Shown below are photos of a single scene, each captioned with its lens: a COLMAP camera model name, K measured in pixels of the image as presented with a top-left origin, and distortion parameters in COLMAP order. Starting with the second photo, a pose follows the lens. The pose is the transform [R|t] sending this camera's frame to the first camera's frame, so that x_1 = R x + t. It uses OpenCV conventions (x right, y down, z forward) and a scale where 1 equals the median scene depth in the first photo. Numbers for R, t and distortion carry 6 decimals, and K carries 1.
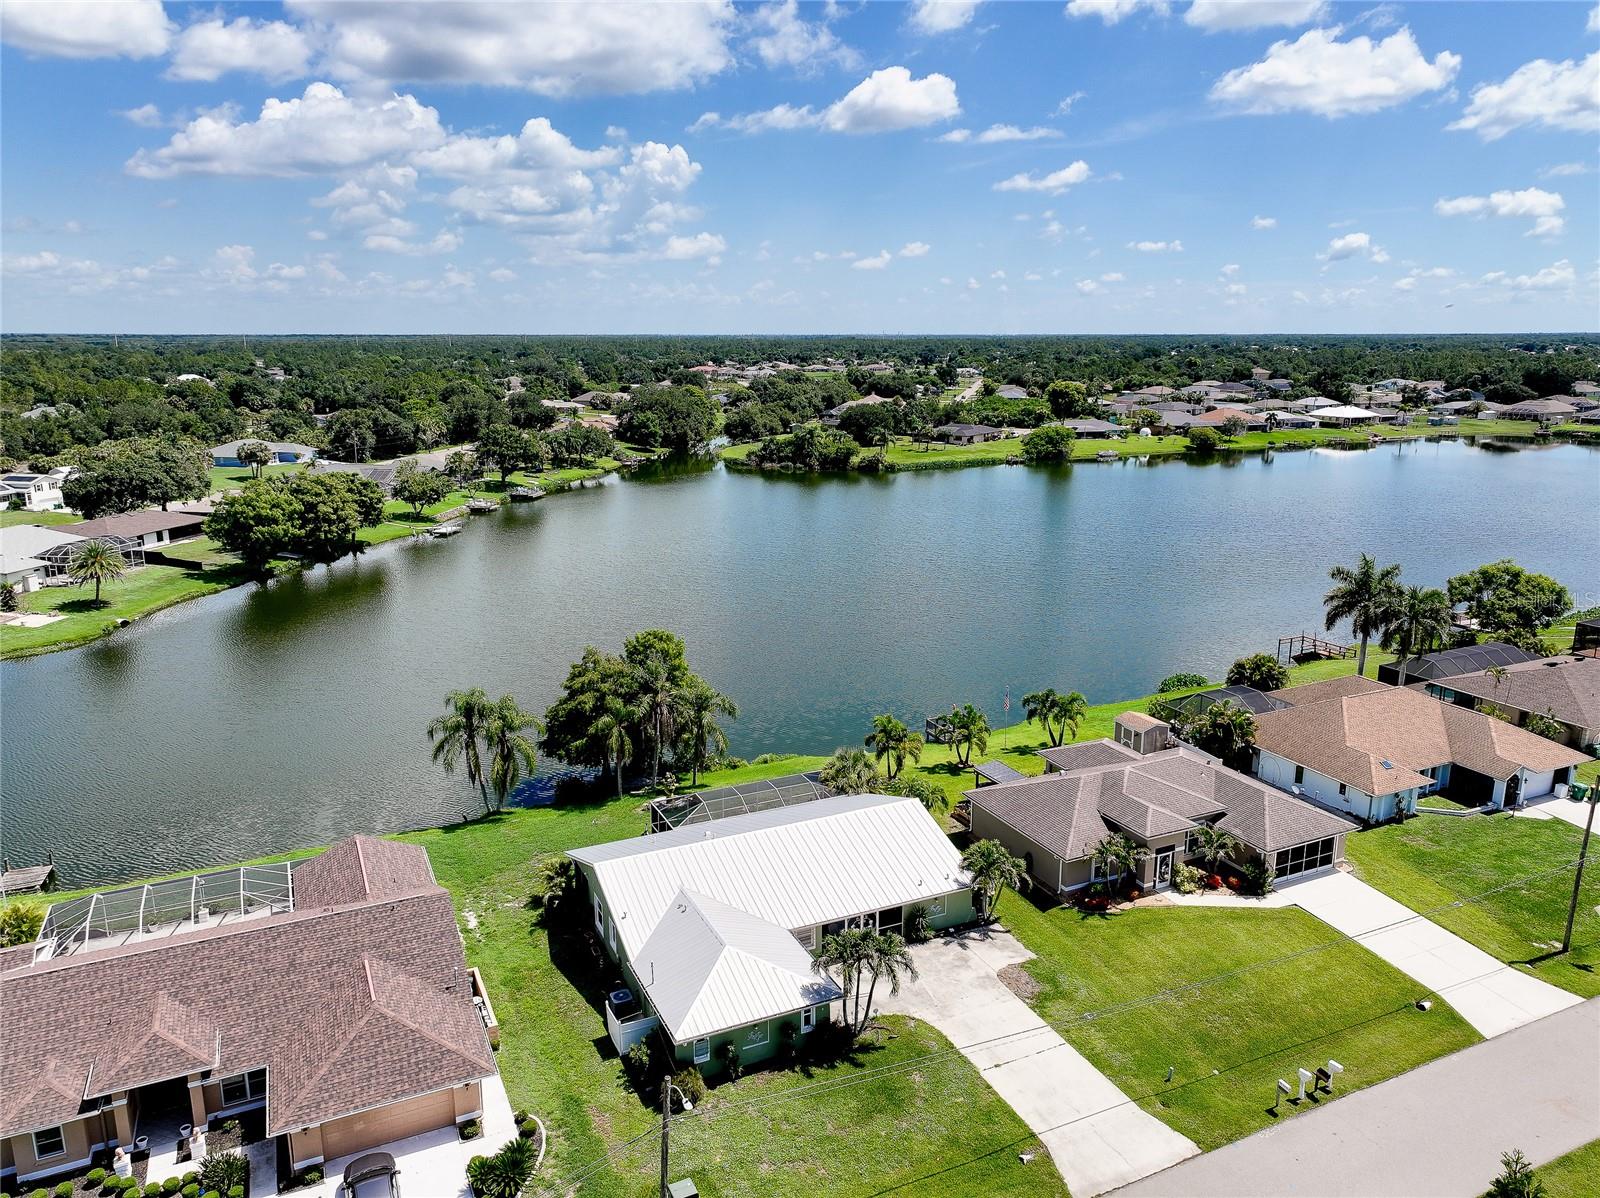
lens RADIAL K [[1124.1, 0, 807.1], [0, 1124.1, 595.0], [0, 0, 1]] dist [-0.001796, 0.018483]
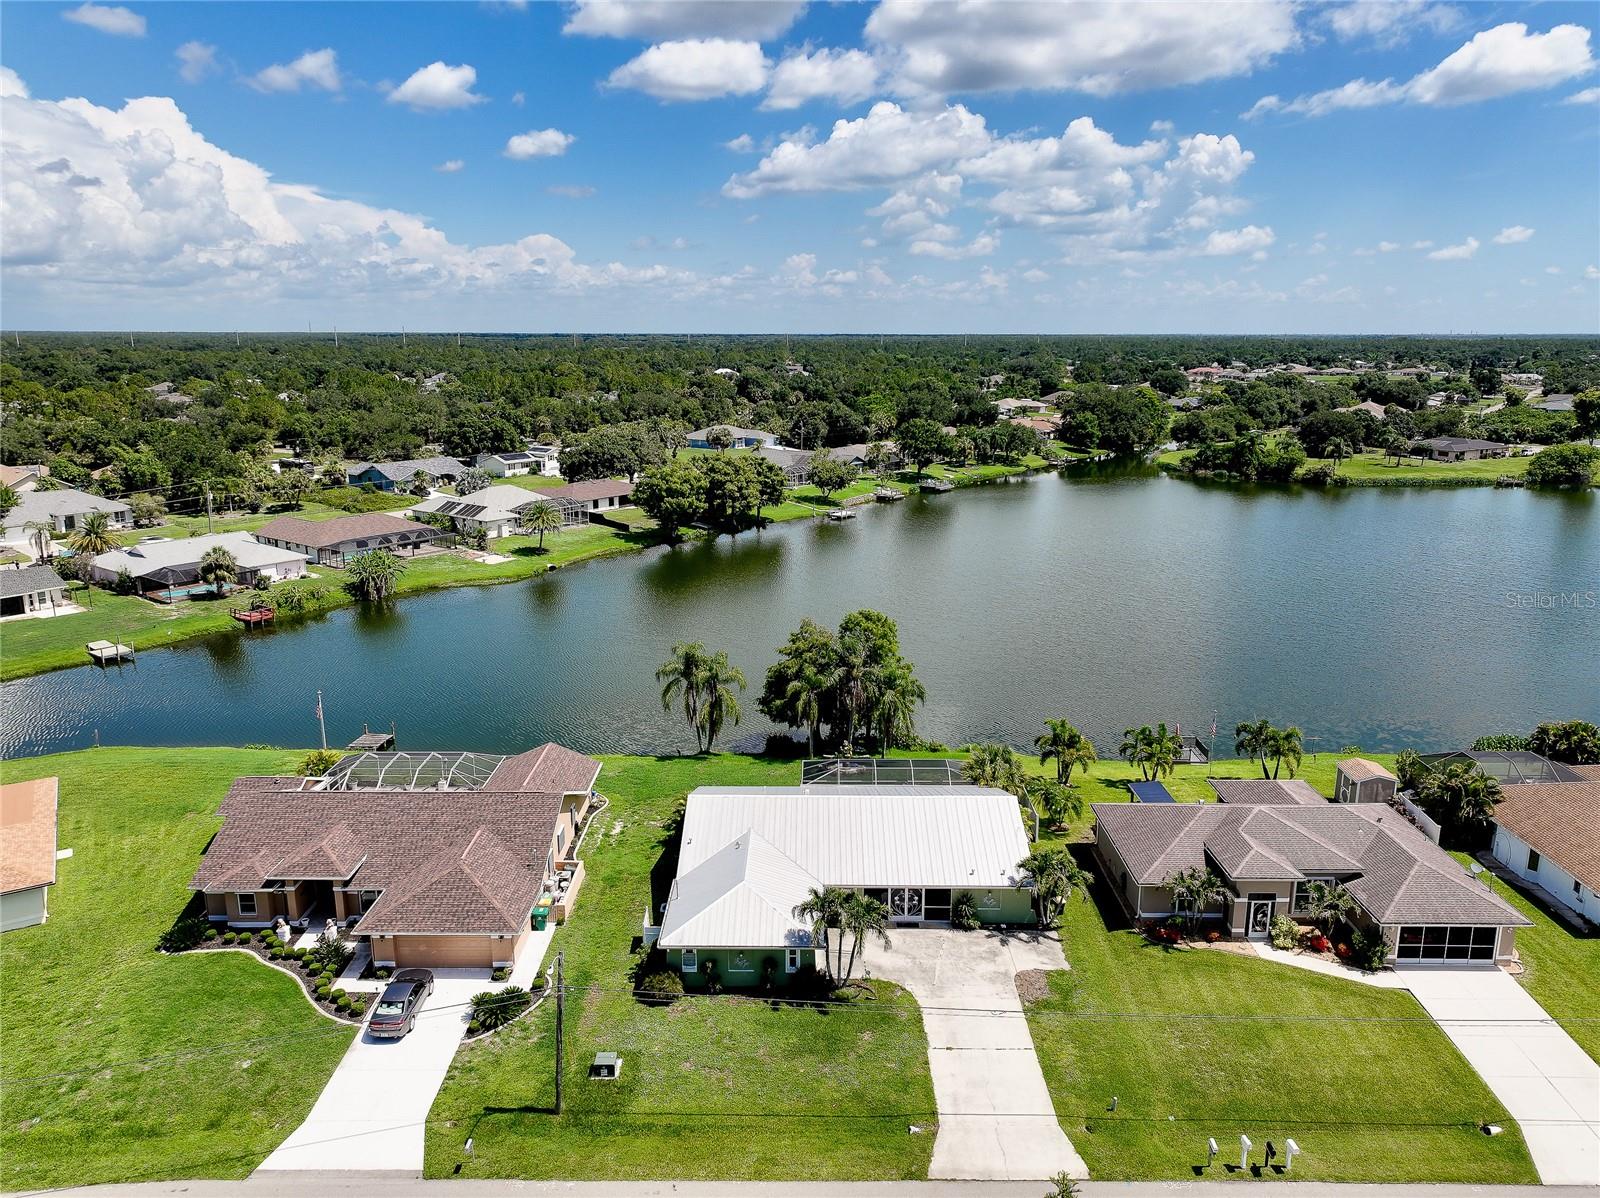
lens RADIAL K [[1124.1, 0, 807.1], [0, 1124.1, 595.0], [0, 0, 1]] dist [-0.001796, 0.018483]
pose [[0.901124, 0.099814, -0.421915, 0.117228], [-0.099698, 0.994766, 0.022401, -0.000713], [0.421942, 0.021878, 0.906359, 0.001867]]
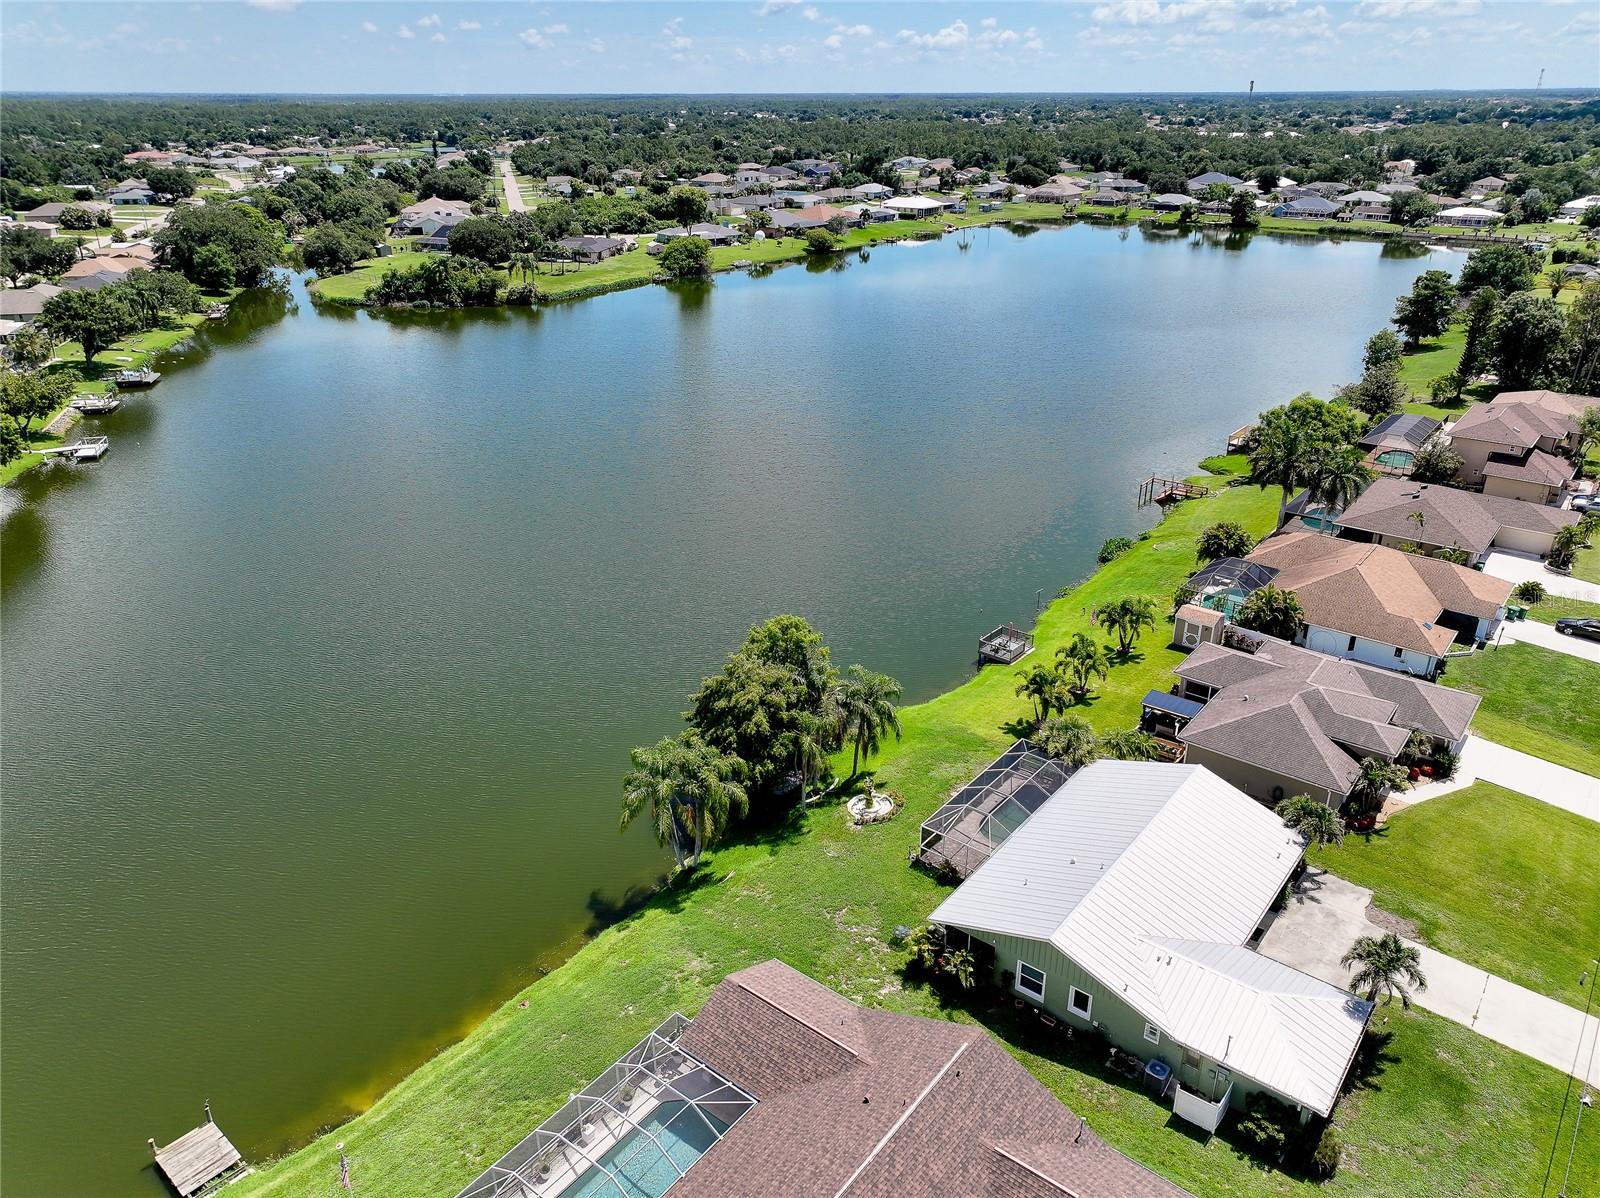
lens RADIAL K [[1124.1, 0, 807.1], [0, 1124.1, 595.0], [0, 0, 1]] dist [-0.001796, 0.018483]
pose [[0.898101, -0.180404, 0.401085, -0.213152], [0.100393, 0.972011, 0.212404, -0.078148], [-0.428178, -0.150494, 0.891075, 0.092606]]
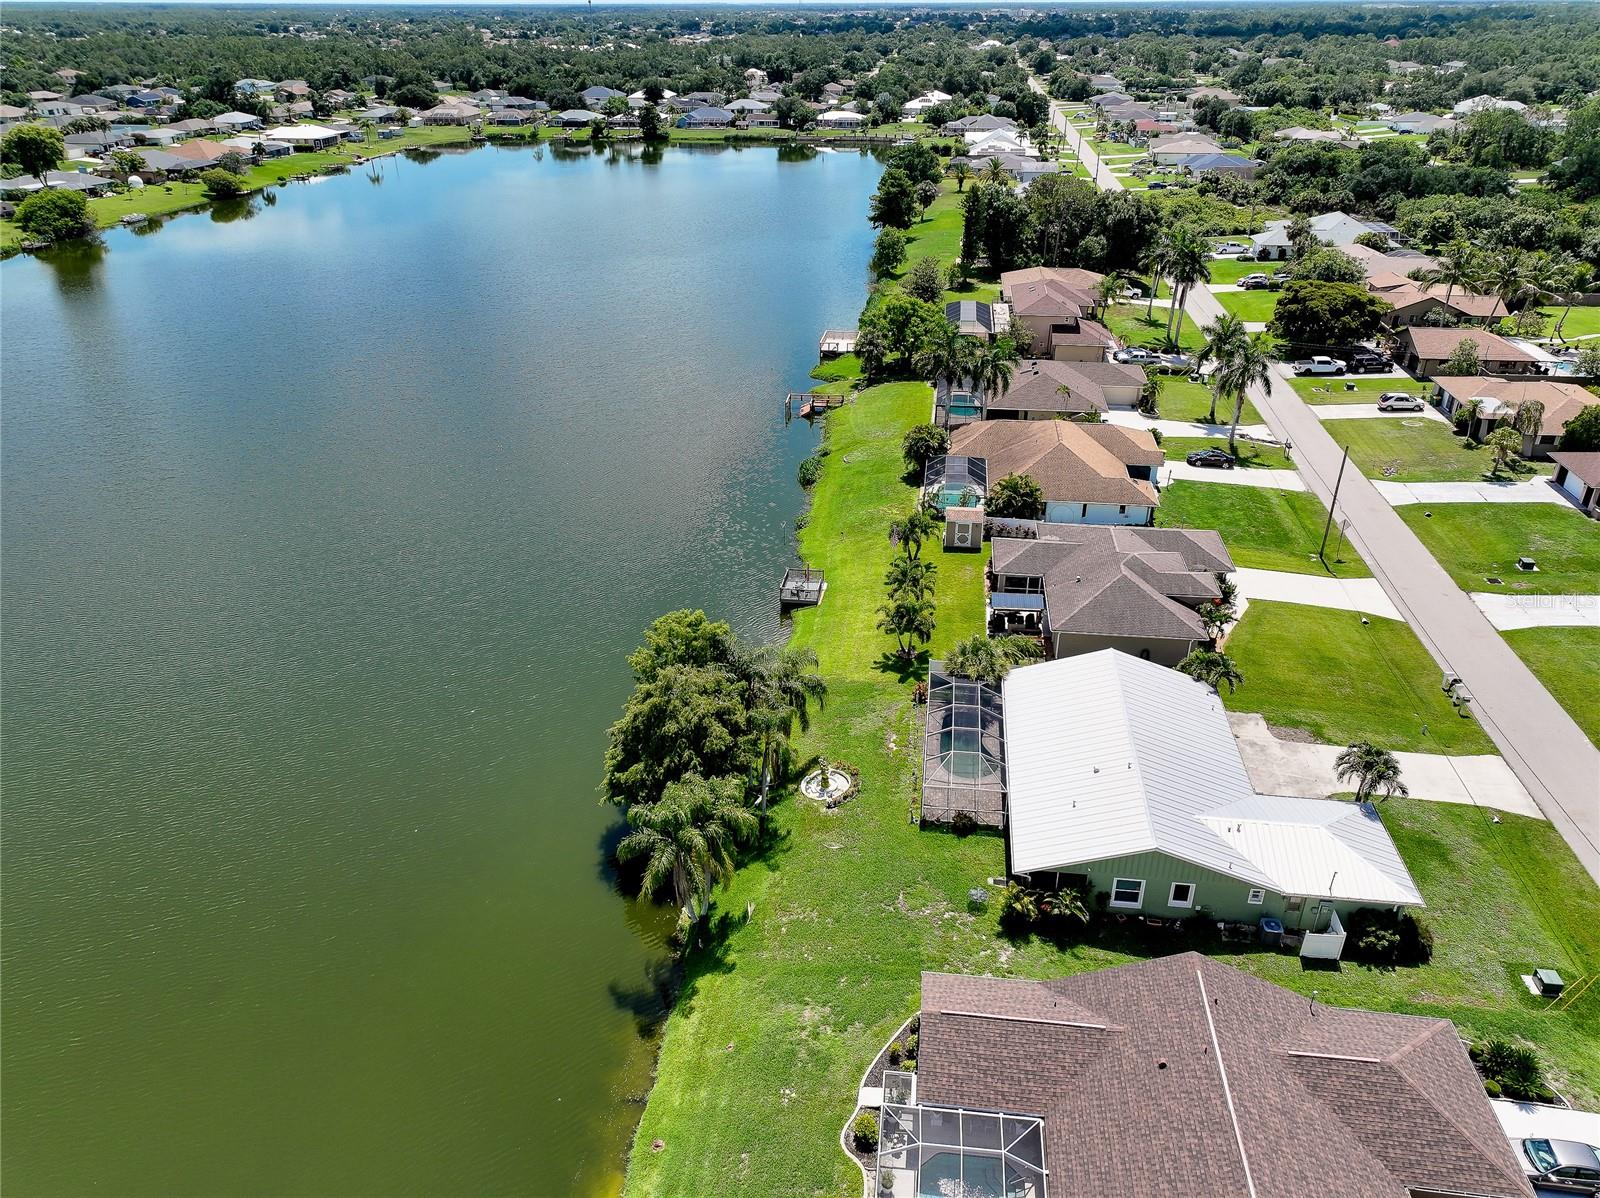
lens RADIAL K [[1124.1, 0, 807.1], [0, 1124.1, 595.0], [0, 0, 1]] dist [-0.001796, 0.018483]
pose [[0.538508, -0.393945, 0.744860, -0.301809], [0.193141, 0.918153, 0.345964, -0.106657], [-0.820187, -0.042442, 0.570520, 0.217629]]
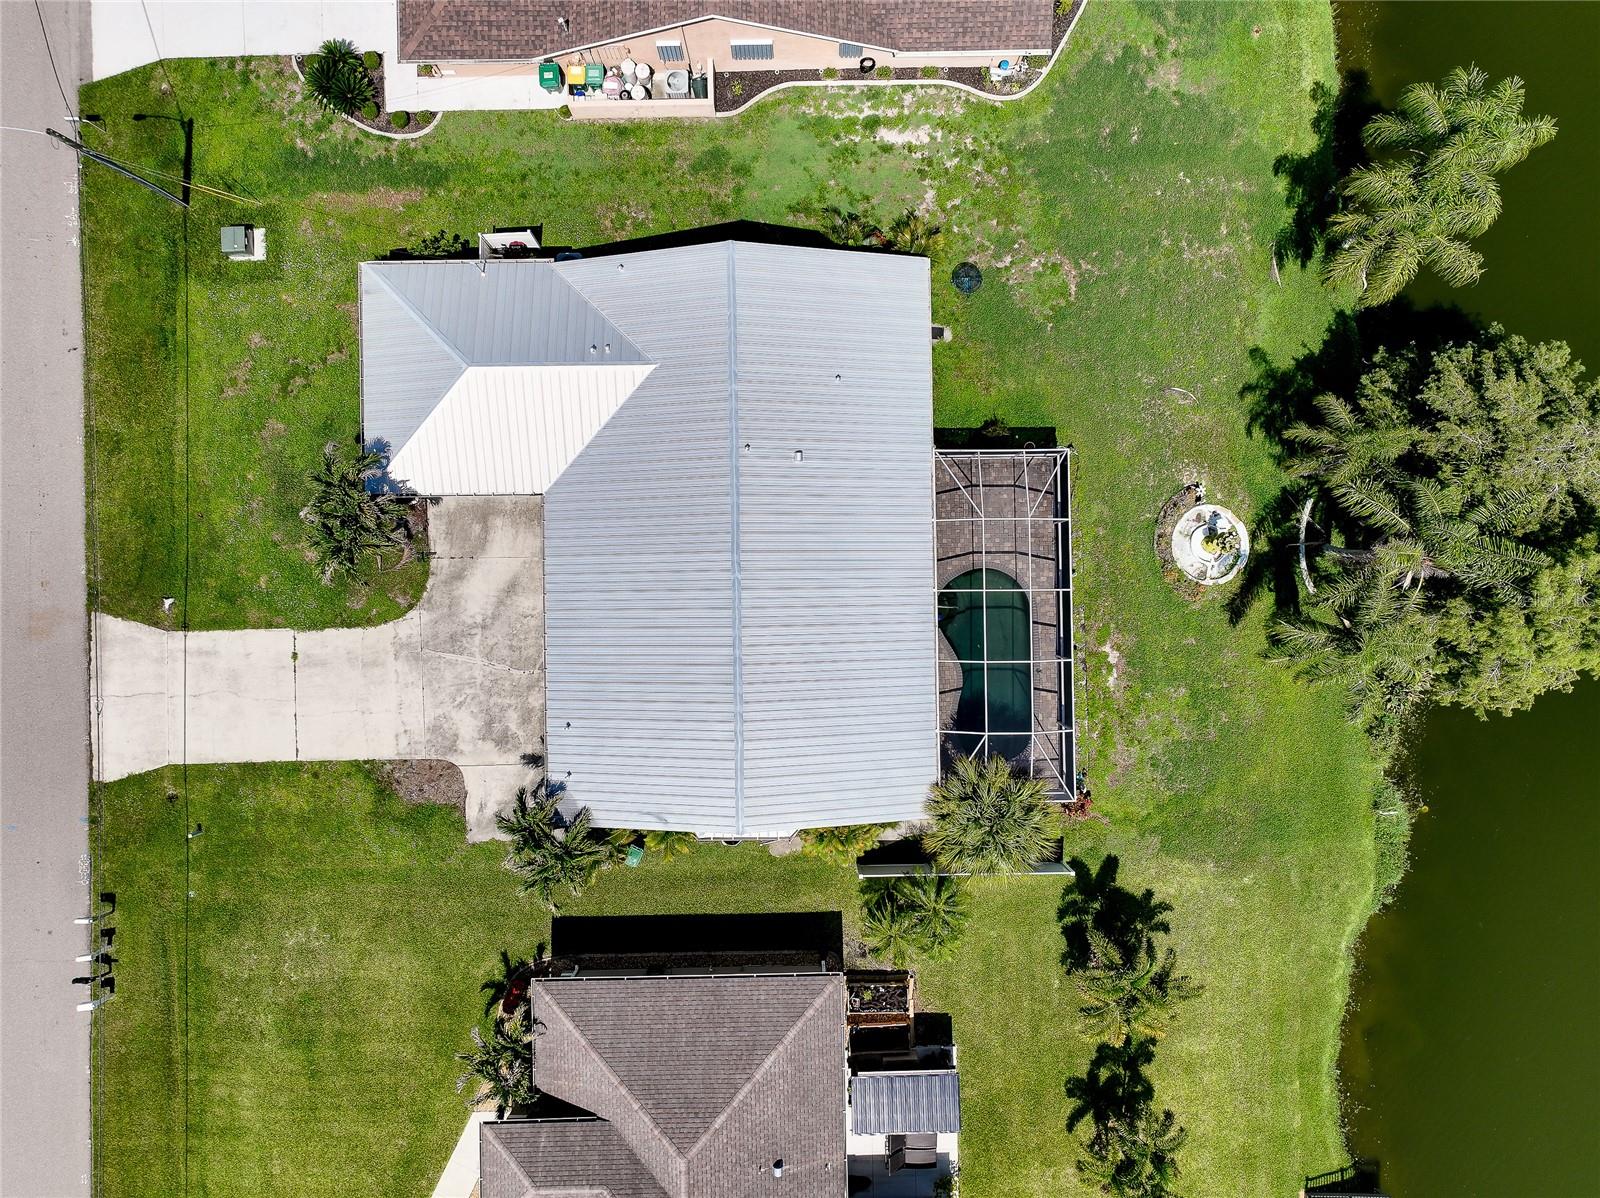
lens RADIAL K [[1124.1, 0, 807.1], [0, 1124.1, 595.0], [0, 0, 1]] dist [-0.001796, 0.018483]
pose [[-0.416671, 0.908982, -0.011658, -0.005405], [-0.208797, -0.083214, 0.974412, -0.124458], [0.884754, 0.408444, 0.224466, 0.298660]]
